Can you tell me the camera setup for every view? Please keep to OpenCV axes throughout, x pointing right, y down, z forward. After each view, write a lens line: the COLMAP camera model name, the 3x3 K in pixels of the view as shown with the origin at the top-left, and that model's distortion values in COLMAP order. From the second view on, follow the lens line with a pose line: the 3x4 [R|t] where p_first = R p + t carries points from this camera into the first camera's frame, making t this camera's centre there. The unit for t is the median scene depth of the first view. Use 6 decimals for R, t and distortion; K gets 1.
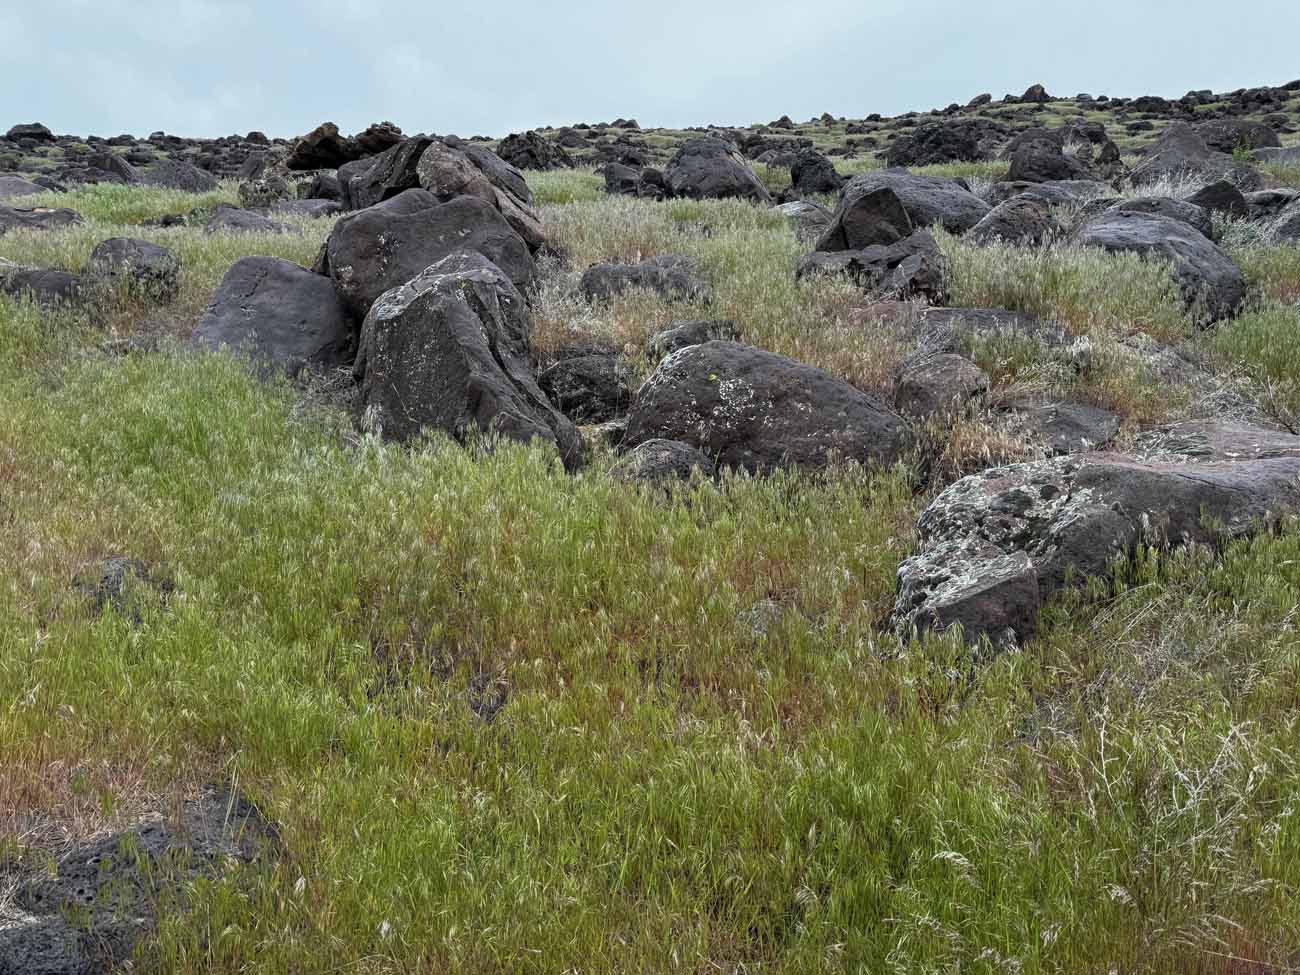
lens RADIAL K [[886.0, 0, 636.8], [0, 886.0, 489.8], [0, 0, 1]] dist [0.066640, -0.085435]
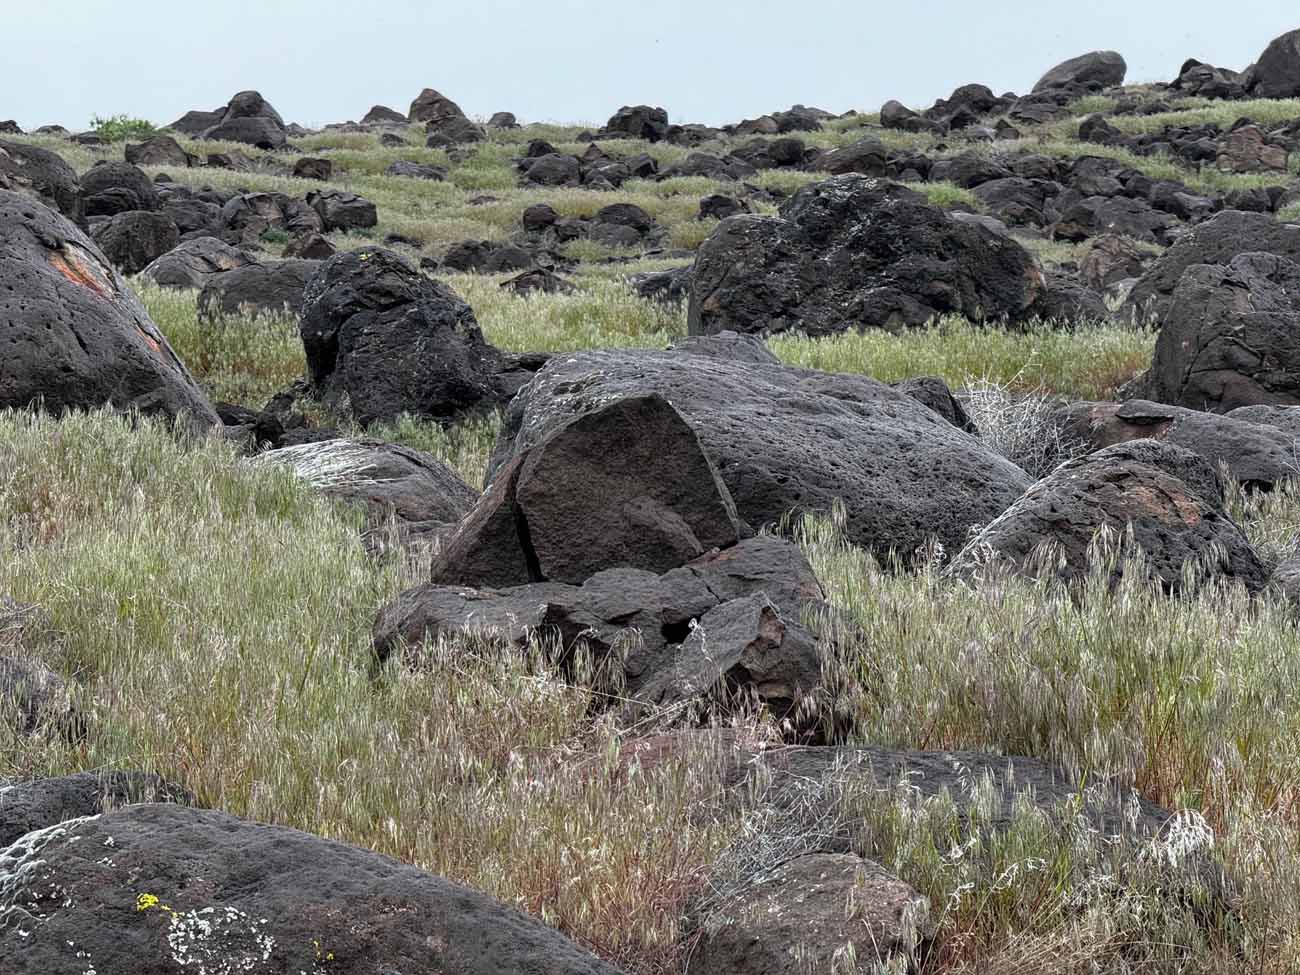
lens RADIAL K [[4531.9, 0, 650.0], [0, 4531.9, 487.5], [0, 0, 1]] dist [0.269626, 0.390909]
pose [[0.969534, 0.033776, 0.242615, -0.032591], [0.040772, 0.954380, -0.295798, 0.051243], [-0.241538, 0.296678, 0.923927, -0.143258]]
